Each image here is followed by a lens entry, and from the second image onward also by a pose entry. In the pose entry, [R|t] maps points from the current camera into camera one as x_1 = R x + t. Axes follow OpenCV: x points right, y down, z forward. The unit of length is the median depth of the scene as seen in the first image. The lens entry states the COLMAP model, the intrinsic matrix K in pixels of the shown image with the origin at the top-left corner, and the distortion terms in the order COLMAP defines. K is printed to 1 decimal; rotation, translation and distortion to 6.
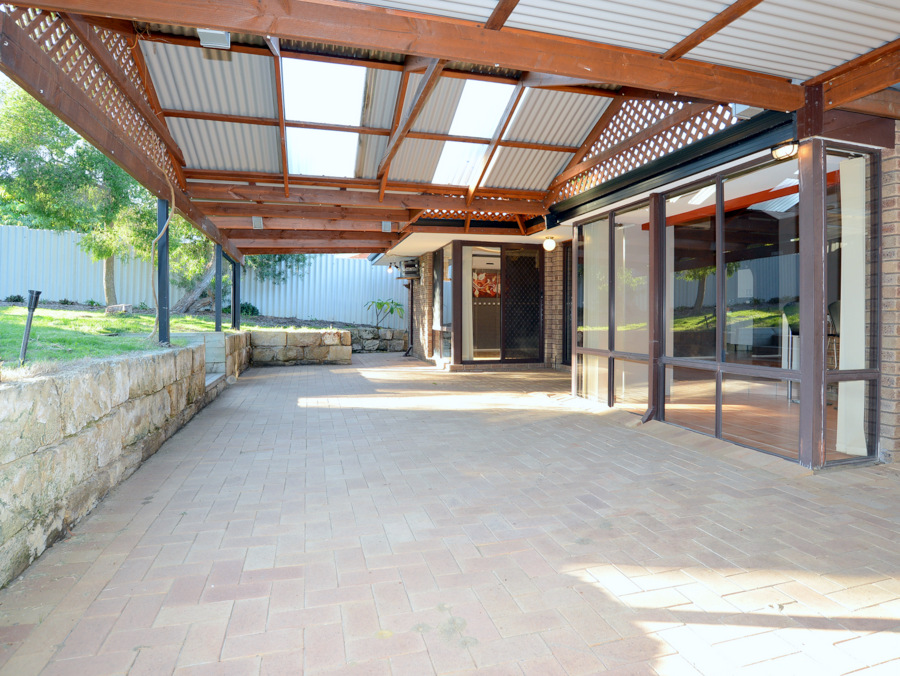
lens RADIAL K [[523.0, 0, 480.7], [0, 523.0, 329.2], [0, 0, 1]] dist [-0.067693, 0.023337]
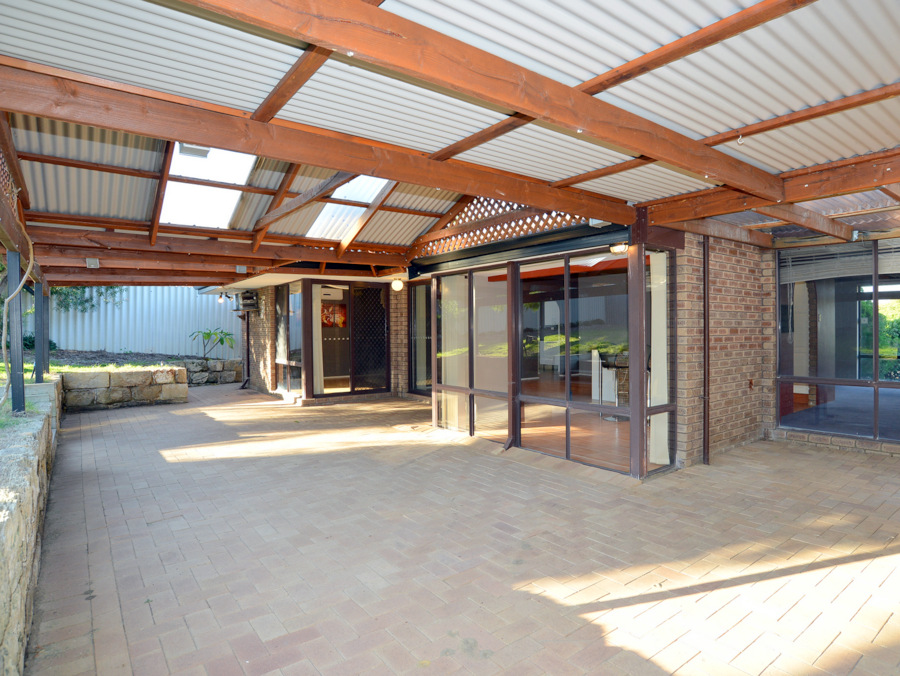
lens RADIAL K [[523.0, 0, 457.4], [0, 523.0, 333.3], [0, 0, 1]] dist [-0.067693, 0.023337]
pose [[0.934597, -0.022861, 0.354972, -0.221490], [0.021588, 0.999738, 0.007548, -0.105127], [-0.355051, 0.000609, 0.934847, -0.103609]]
